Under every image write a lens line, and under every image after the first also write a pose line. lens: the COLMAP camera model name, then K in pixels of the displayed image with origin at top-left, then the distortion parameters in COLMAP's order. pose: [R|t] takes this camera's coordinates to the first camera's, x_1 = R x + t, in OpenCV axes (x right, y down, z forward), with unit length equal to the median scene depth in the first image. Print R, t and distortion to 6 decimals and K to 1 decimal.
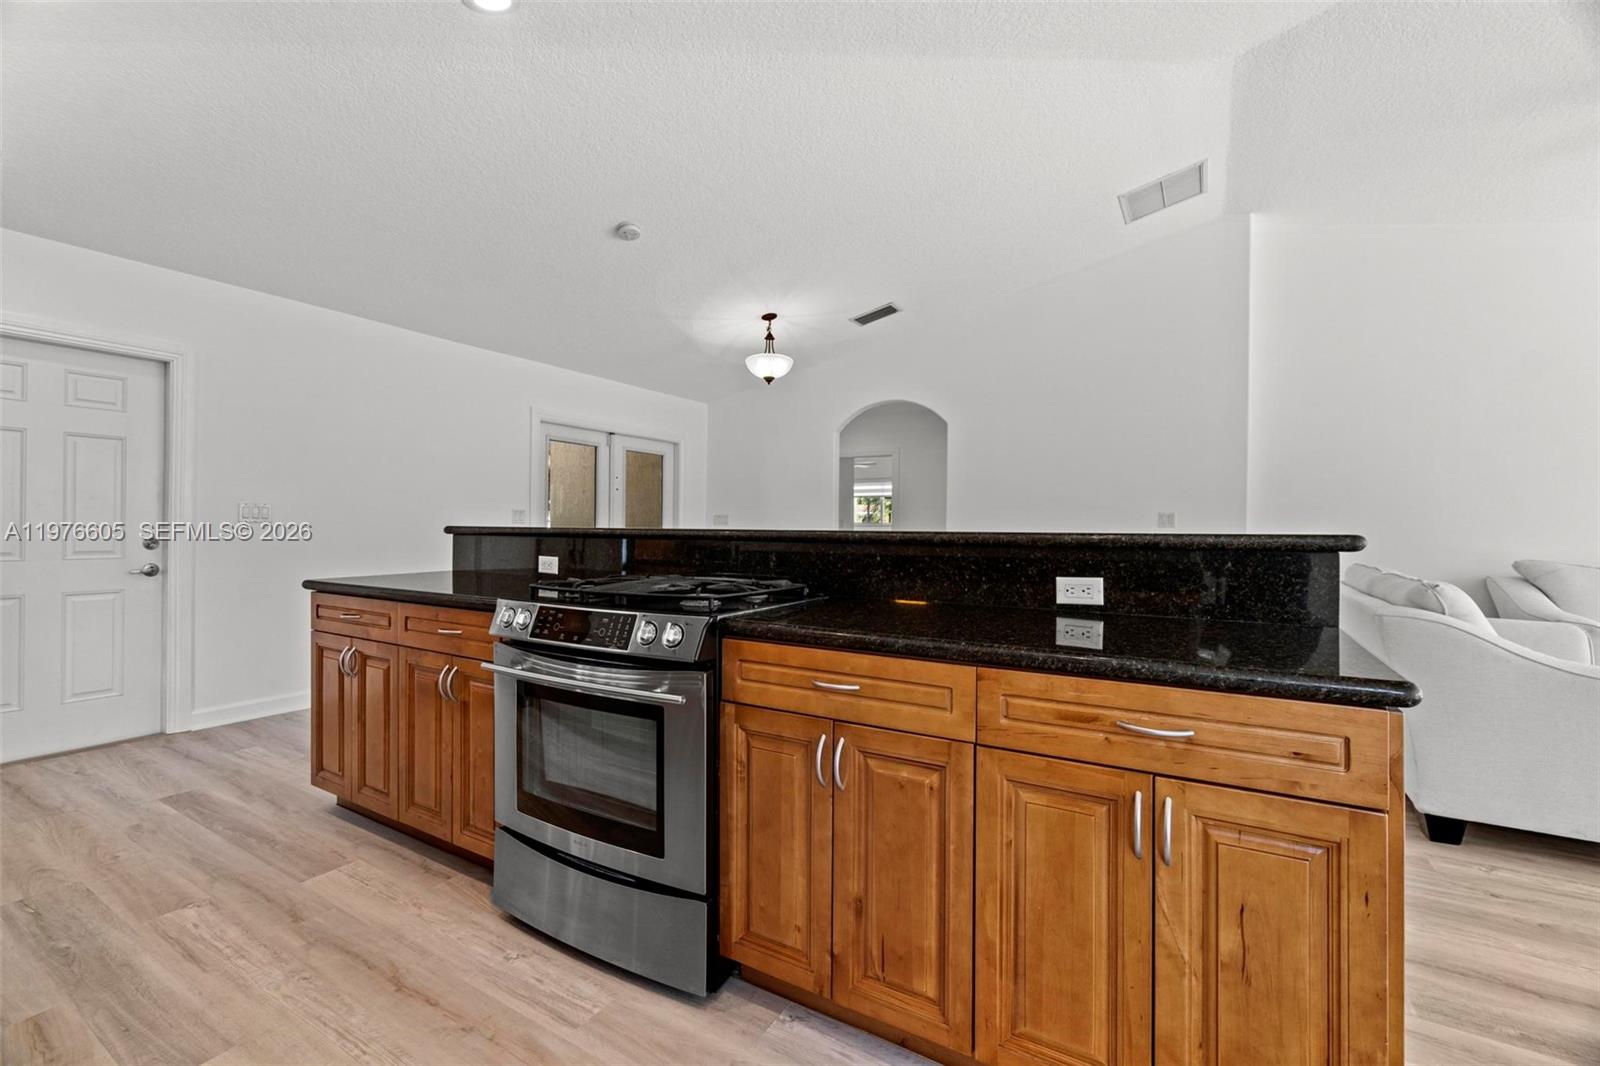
lens RADIAL K [[683.4, 0, 783.4], [0, 683.4, 526.2], [0, 0, 1]] dist [-0.000118, -0.000155]
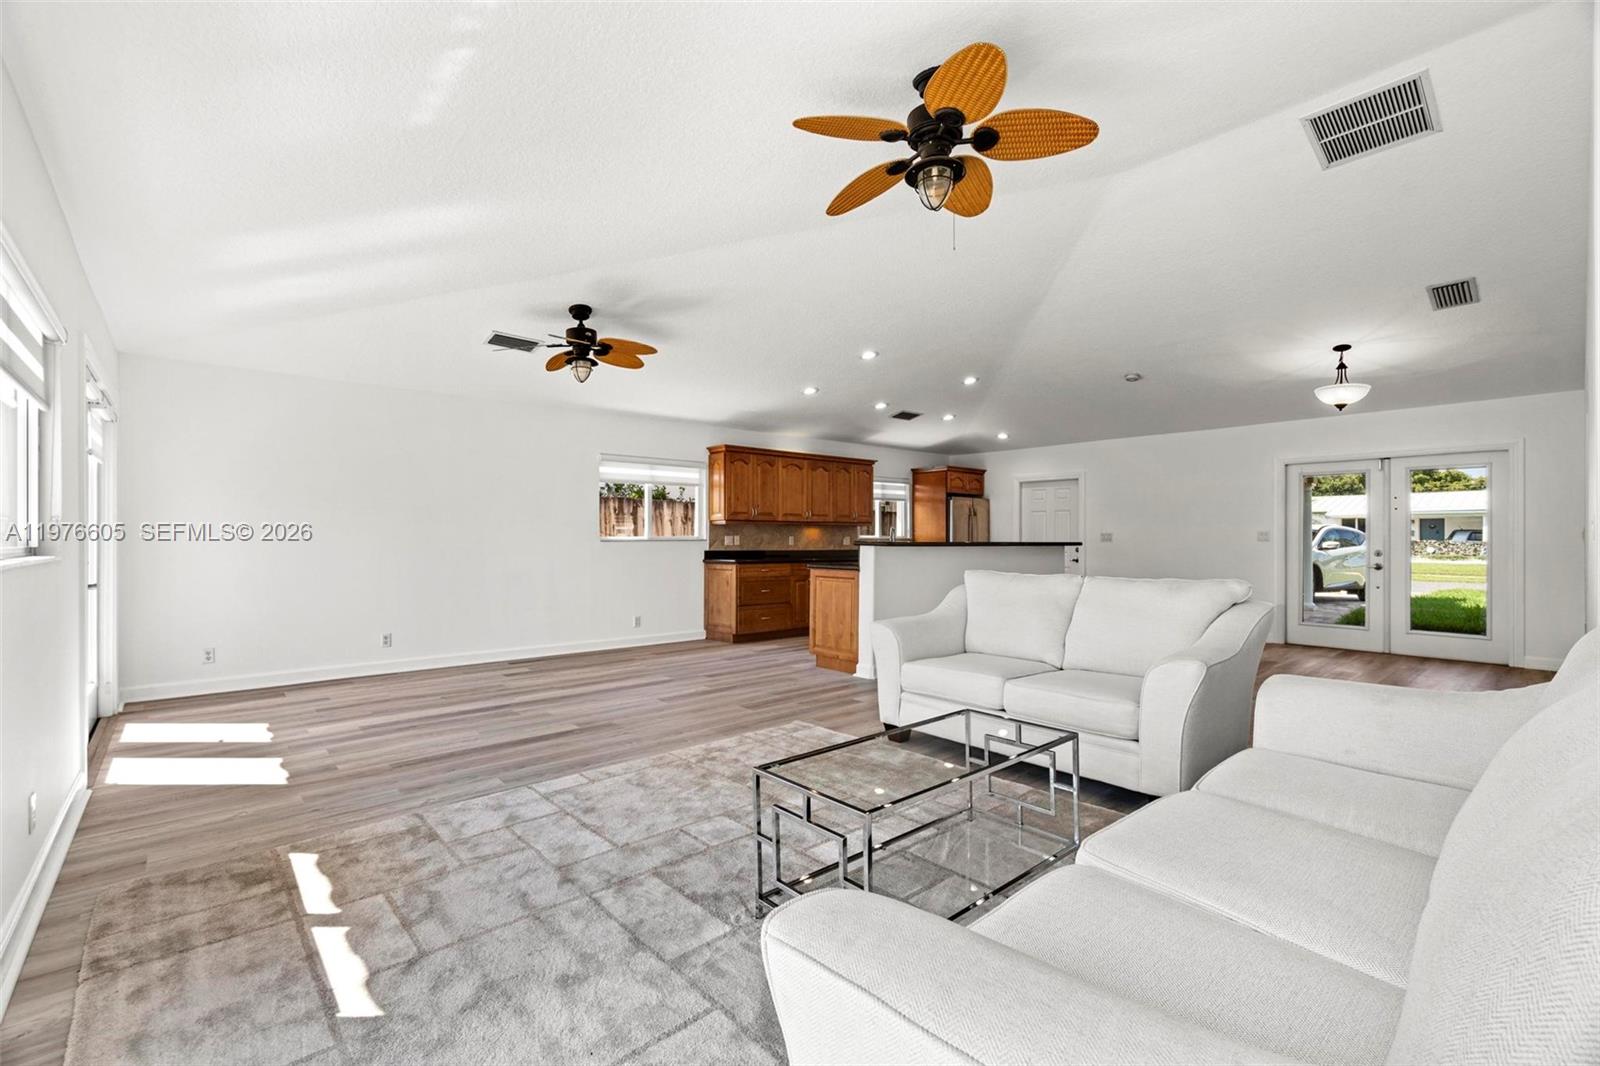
lens RADIAL K [[688.4, 0, 787.4], [0, 688.4, 537.4], [0, 0, 1]] dist [-0.003245, 0.000434]
pose [[-0.293706, -0.012196, -0.955818, 2.094191], [-0.006356, 0.999921, -0.010806, 0.016053], [0.955875, 0.002901, -0.293760, 0.799919]]
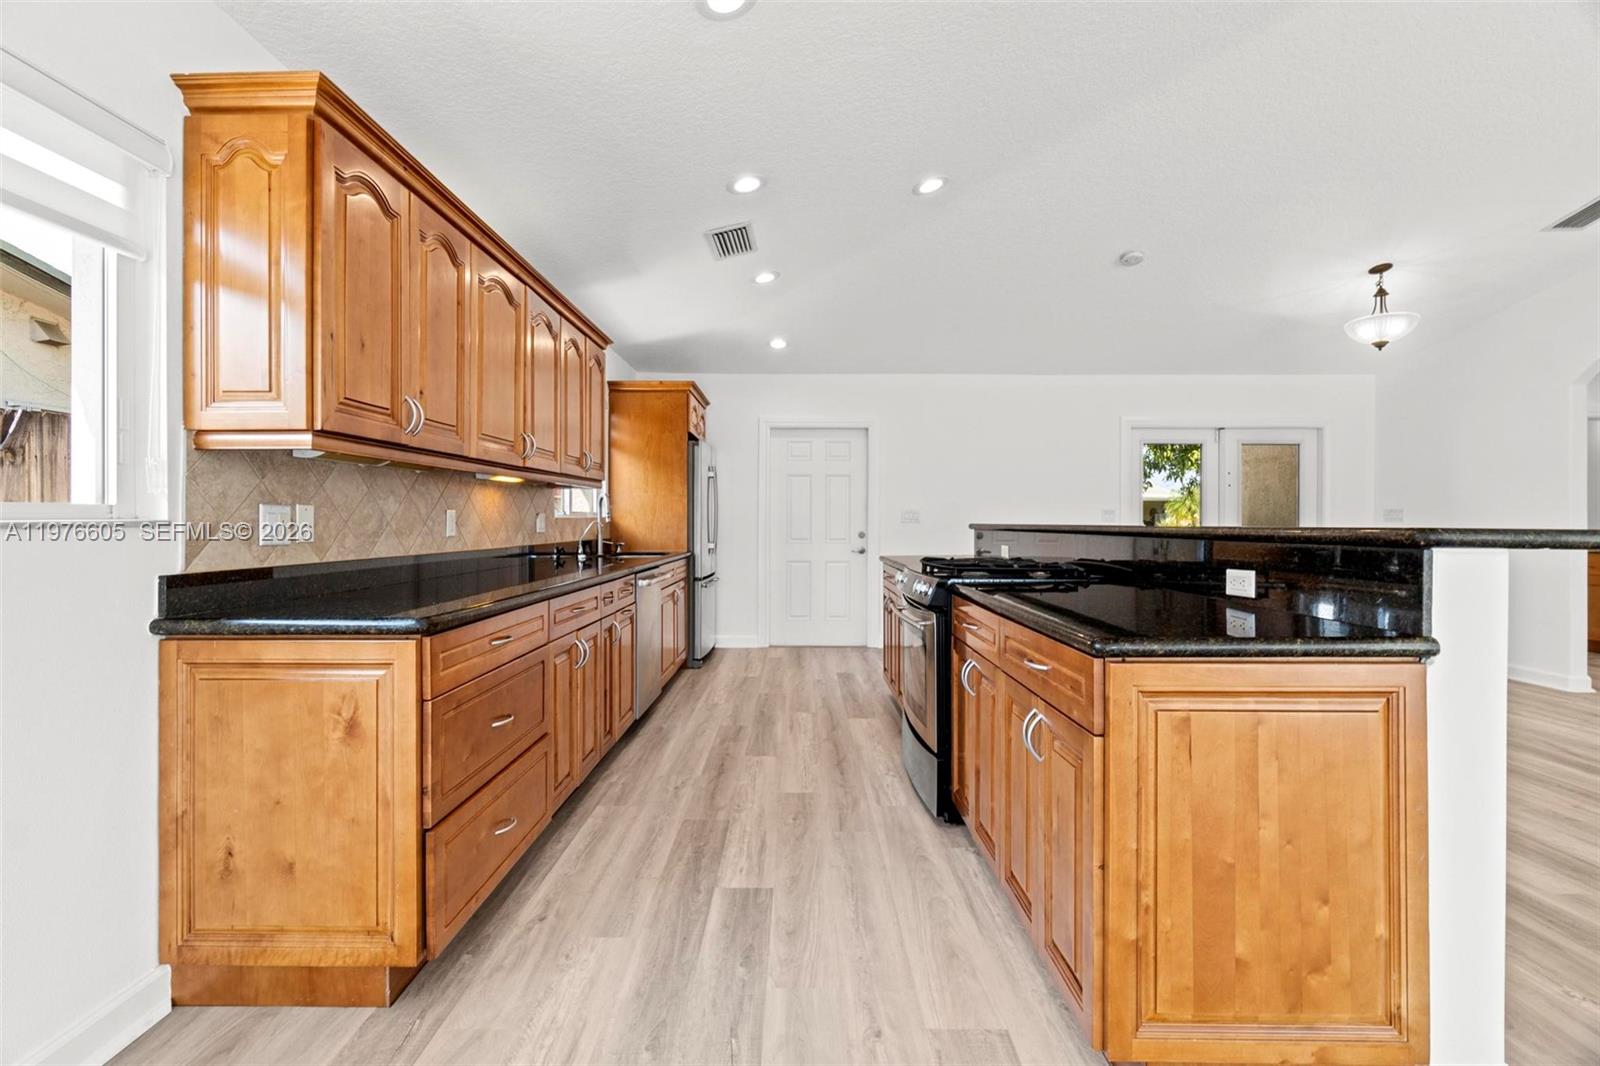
lens RADIAL K [[690.6, 0, 794.2], [0, 690.6, 522.5], [0, 0, 1]] dist [-0.006263, -0.000064]
pose [[0.520974, -0.005915, -0.853552, 0.522117], [0.002293, 0.999982, -0.005530, 0.004415], [0.853569, 0.000924, 0.520978, -0.056893]]
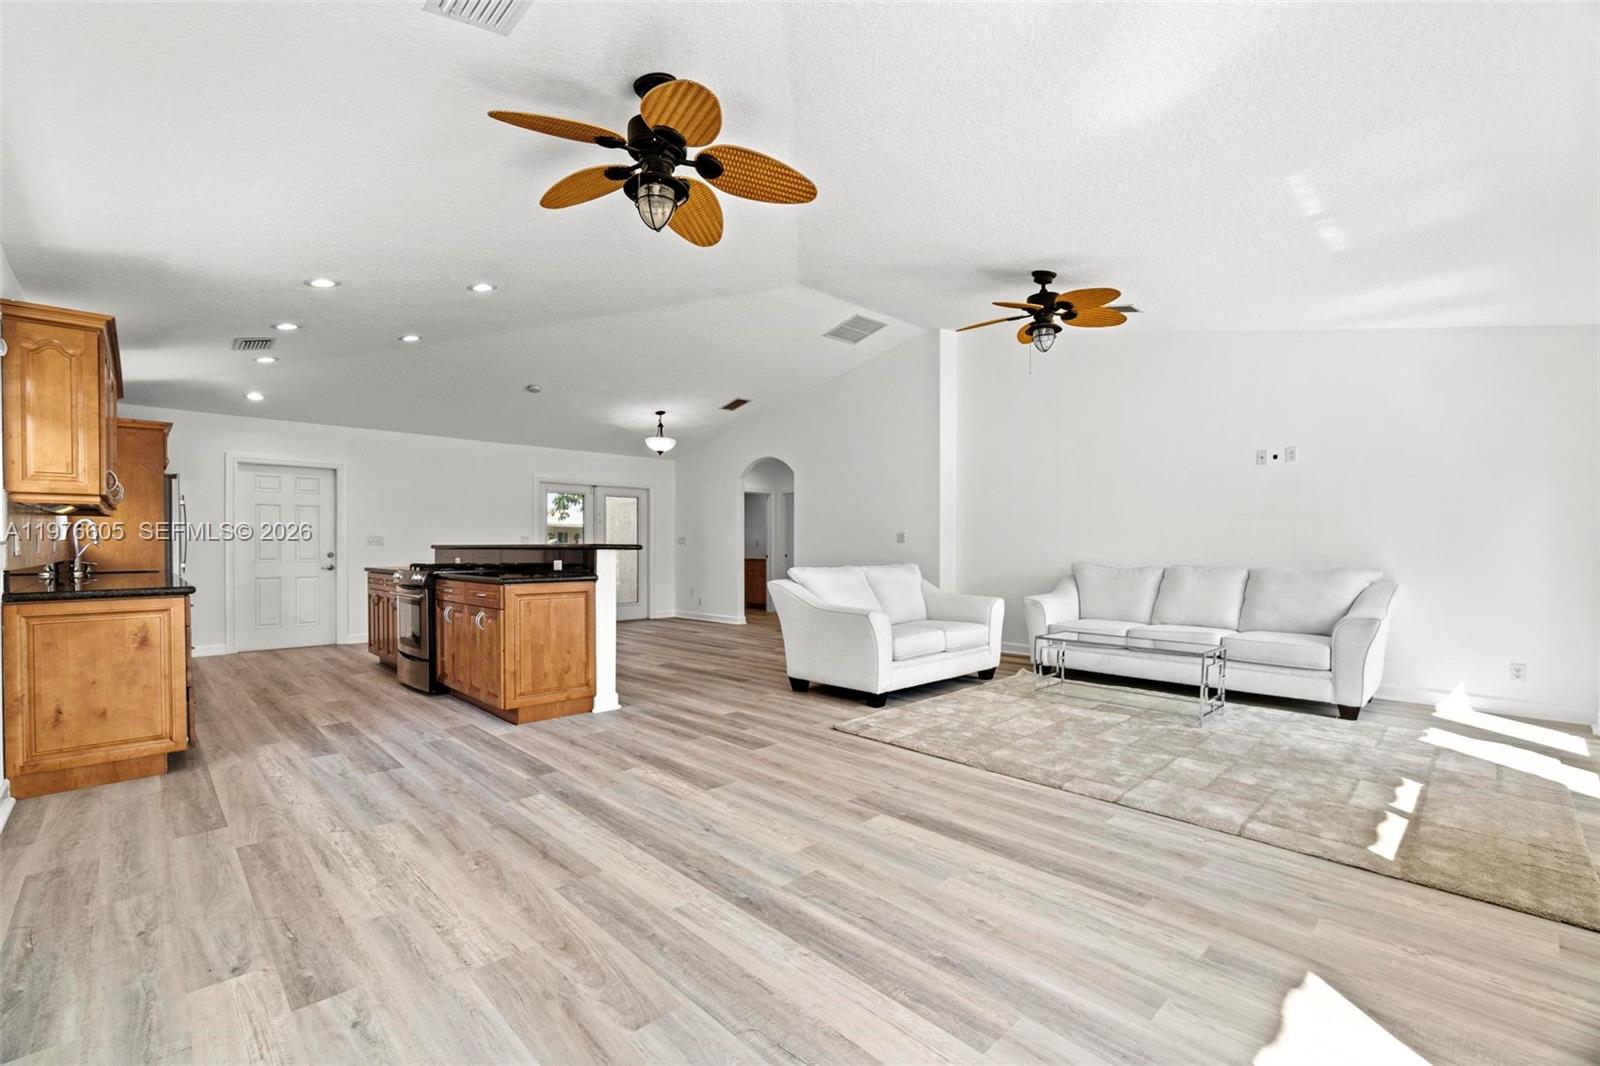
lens RADIAL K [[691.3, 0, 784.9], [0, 691.3, 551.4], [0, 0, 1]] dist [-0.006650, -0.000428]
pose [[0.966828, -0.006668, -0.255341, 1.103694], [0.008204, 0.999954, 0.004952, 0.016925], [0.255297, -0.006883, 0.966838, -0.796864]]
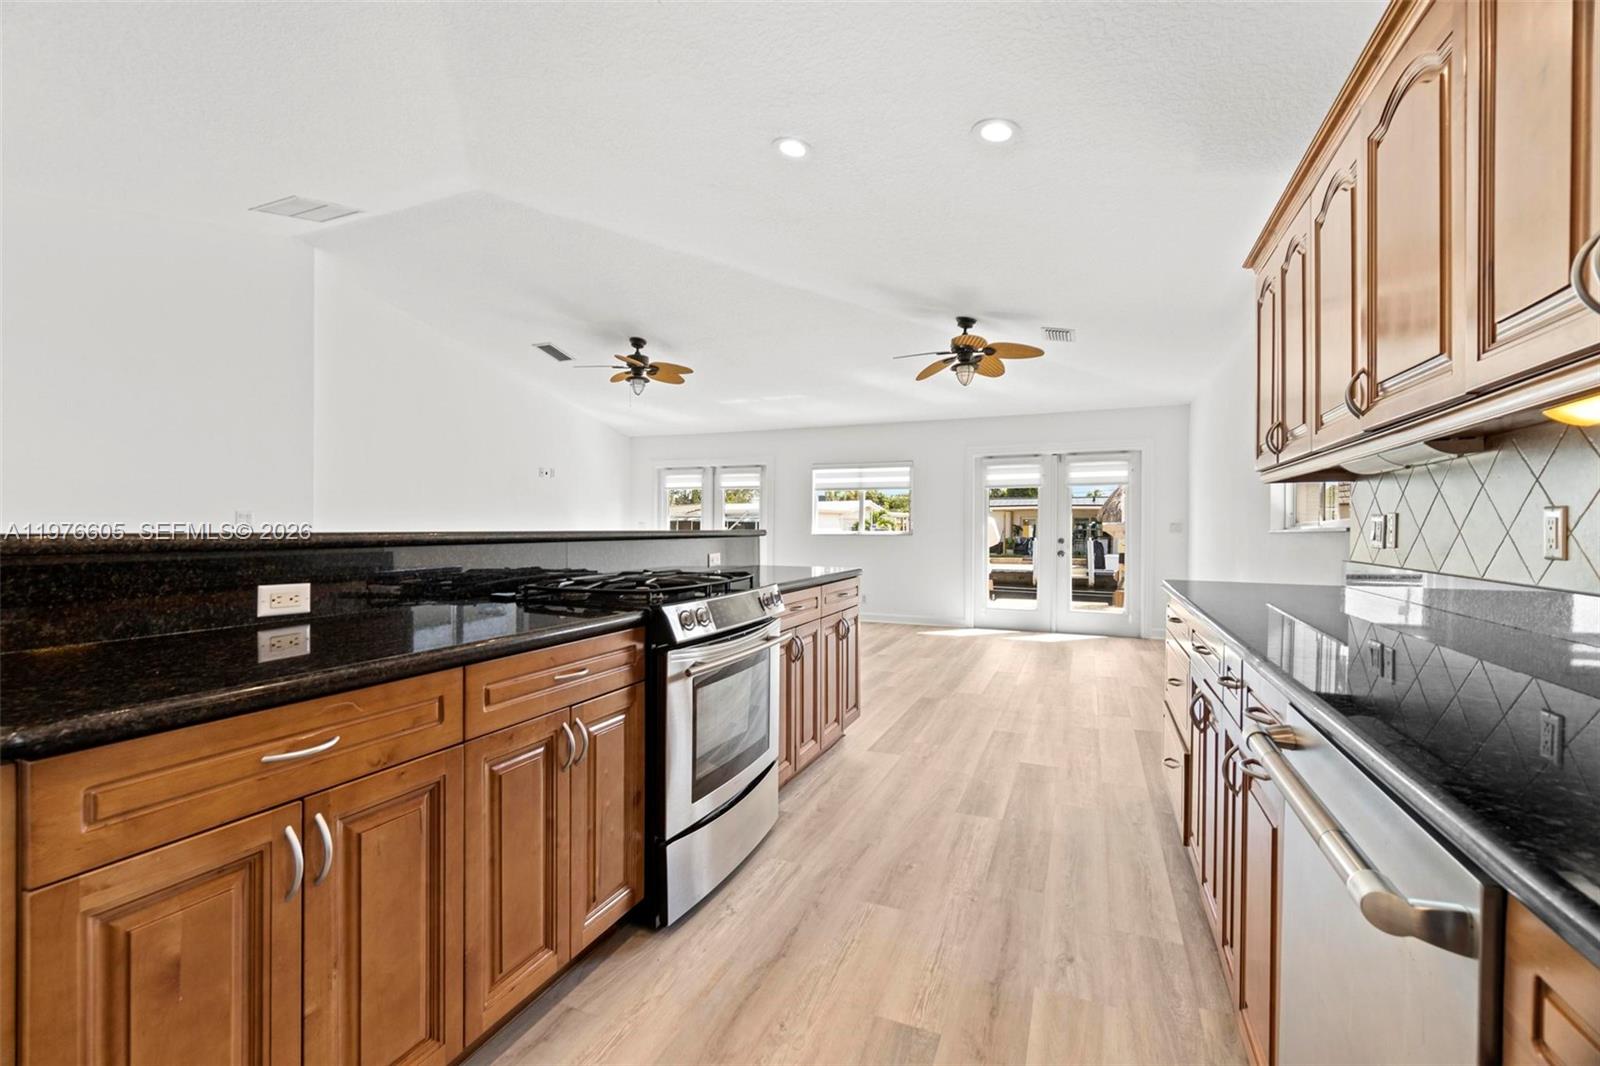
lens RADIAL K [[688.4, 0, 787.4], [0, 688.4, 537.4], [0, 0, 1]] dist [-0.003245, 0.000434]
pose [[-0.142690, -0.019706, 0.989571, -0.827786], [-0.001060, 0.999804, 0.019757, -0.005021], [-0.989767, 0.001770, -0.142683, 0.581340]]
